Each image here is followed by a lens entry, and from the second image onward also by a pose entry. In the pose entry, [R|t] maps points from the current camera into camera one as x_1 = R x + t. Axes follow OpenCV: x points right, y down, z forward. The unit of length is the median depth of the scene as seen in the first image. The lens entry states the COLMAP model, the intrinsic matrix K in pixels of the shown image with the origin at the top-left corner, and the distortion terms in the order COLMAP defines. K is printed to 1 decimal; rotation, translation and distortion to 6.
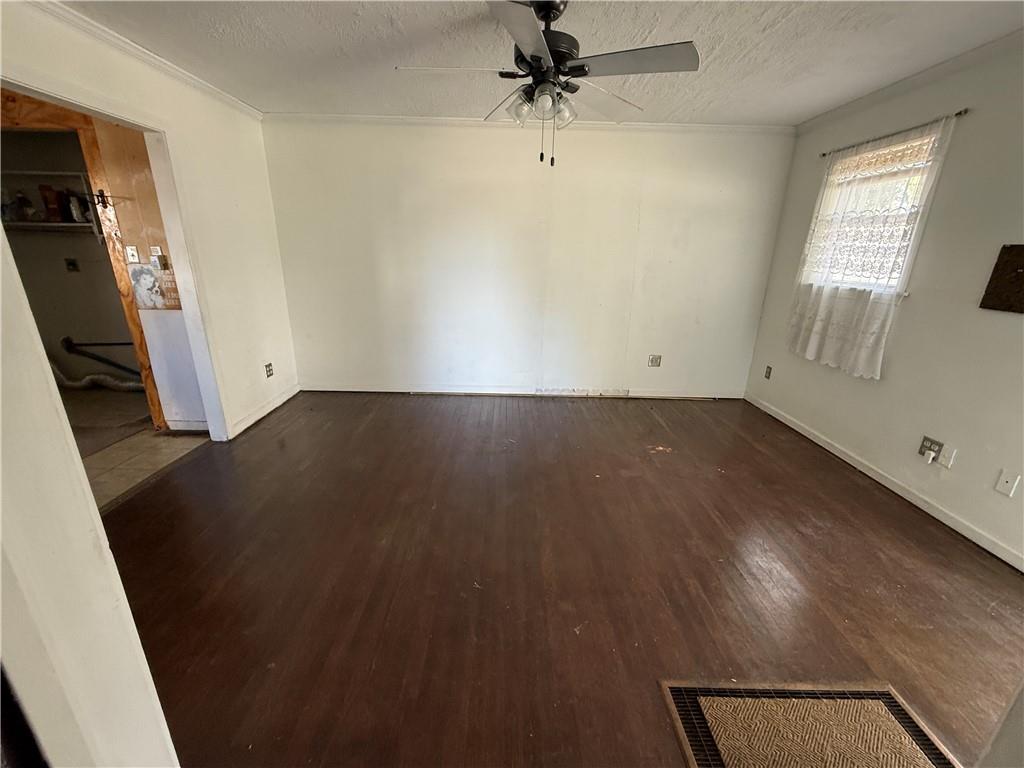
lens RADIAL K [[414.5, 0, 508.8], [0, 414.5, 383.0], [0, 0, 1]] dist [-0.000930, -0.000266]
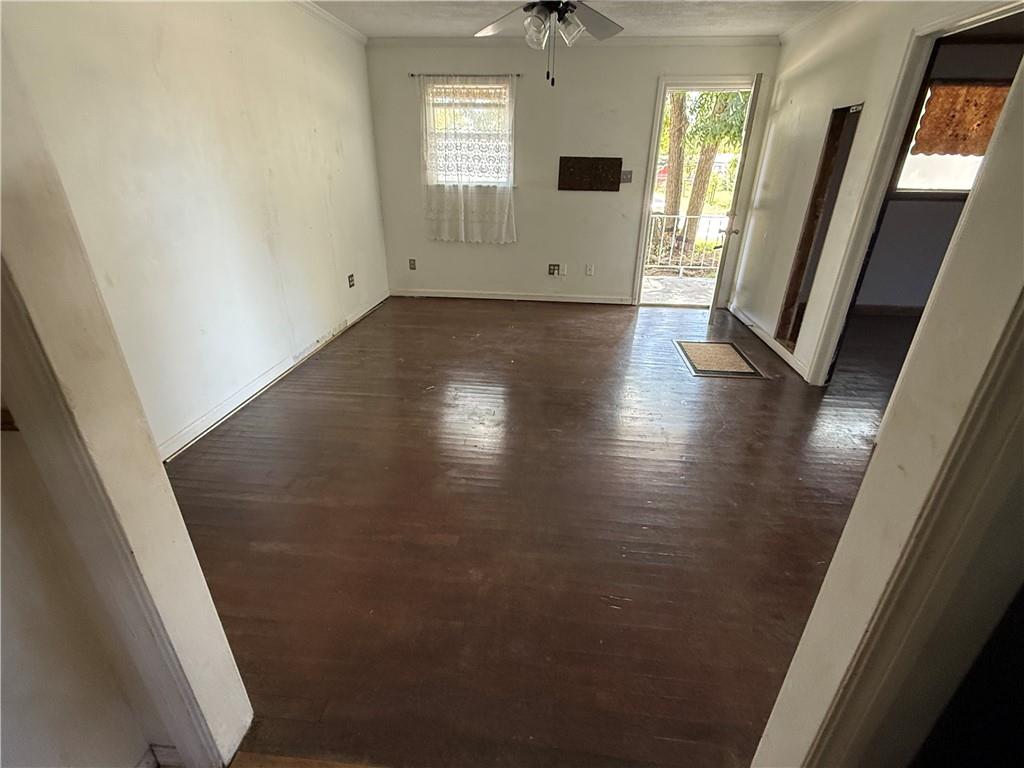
lens RADIAL K [[471.7, 0, 511.0], [0, 471.7, 384.7], [0, 0, 1]] dist [-0.001754, -0.000179]
pose [[0.114480, -0.436222, 0.892527, -0.950515], [0.289078, 0.874182, 0.390178, -0.228536], [-0.950436, 0.213342, 0.226179, 0.659226]]
